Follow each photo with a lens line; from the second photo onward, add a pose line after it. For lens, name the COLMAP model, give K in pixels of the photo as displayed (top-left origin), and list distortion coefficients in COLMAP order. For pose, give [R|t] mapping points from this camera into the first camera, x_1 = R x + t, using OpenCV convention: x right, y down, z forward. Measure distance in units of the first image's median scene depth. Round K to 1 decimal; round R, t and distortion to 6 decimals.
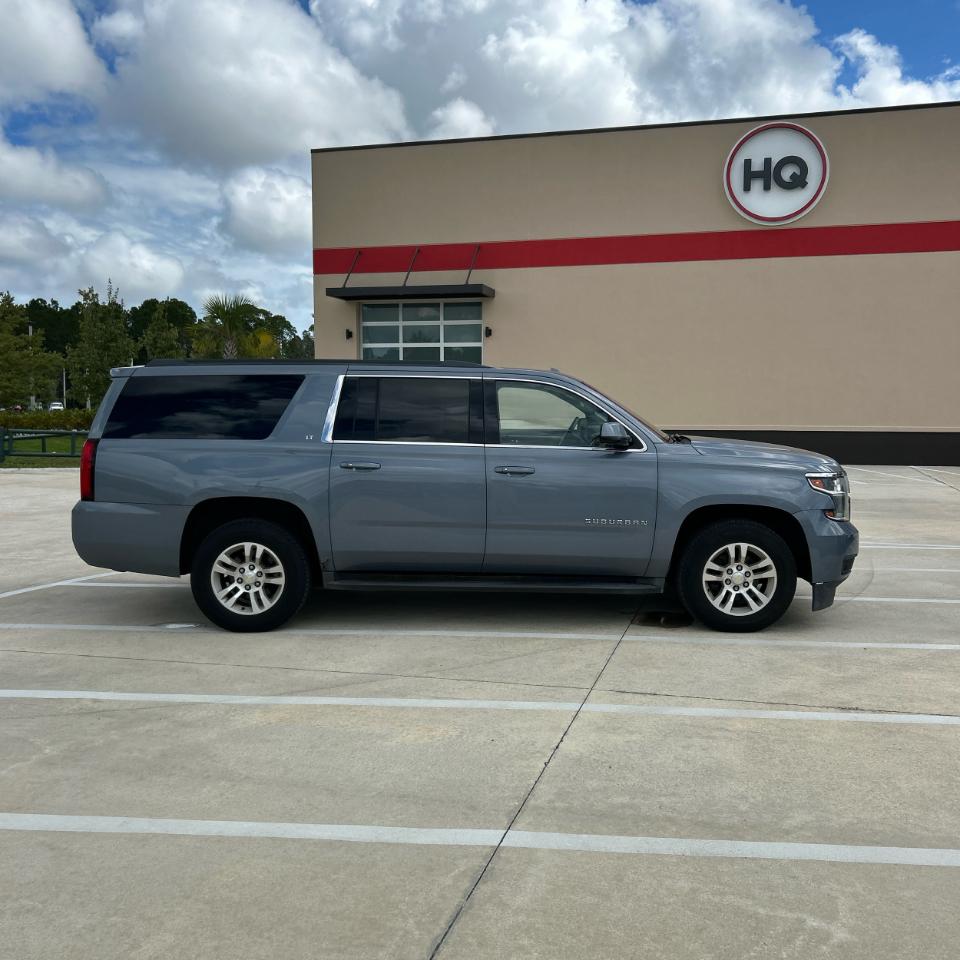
lens RADIAL K [[969.4, 0, 498.7], [0, 969.4, 466.6], [0, 0, 1]] dist [0.010716, 0.000000]
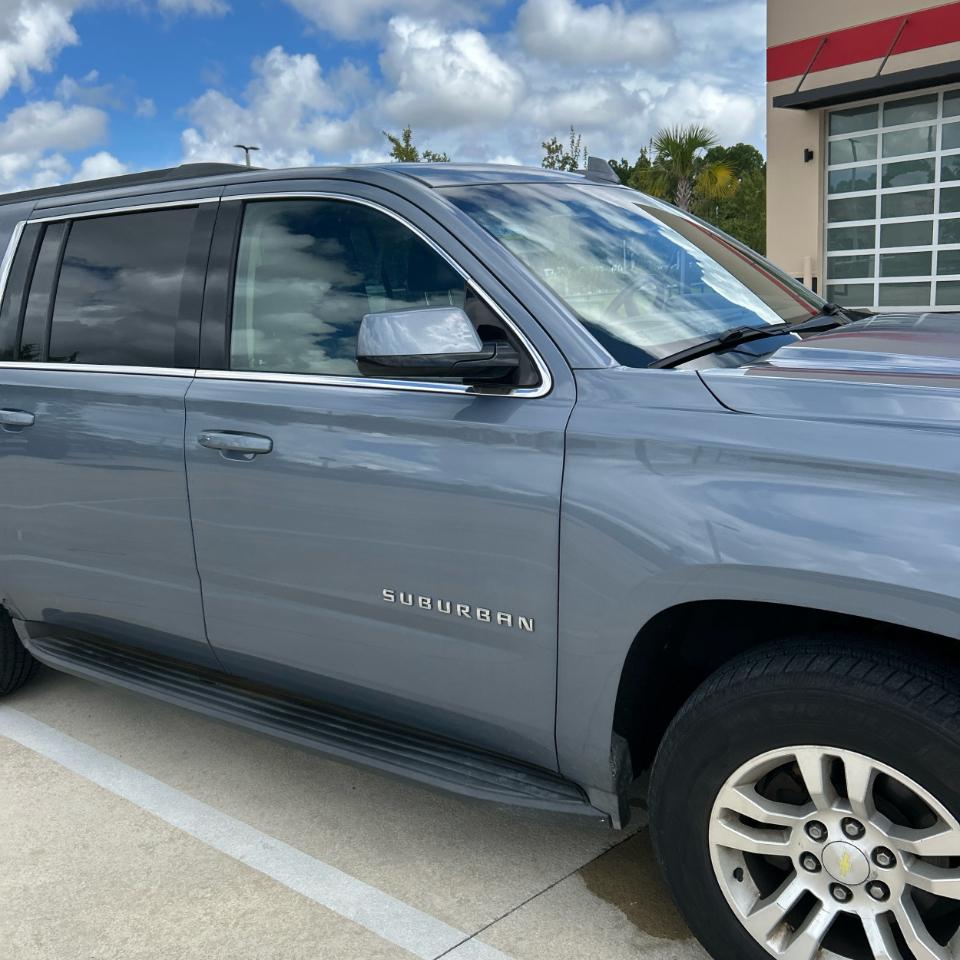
lens RADIAL K [[969.4, 0, 482.0], [0, 969.4, 471.9], [0, 0, 1]] dist [0.010716, 0.000000]
pose [[0.829946, 0.060730, -0.554528, 0.306716], [0.027358, 0.988429, 0.149196, -0.038262], [0.557172, -0.138996, 0.818681, 0.731035]]
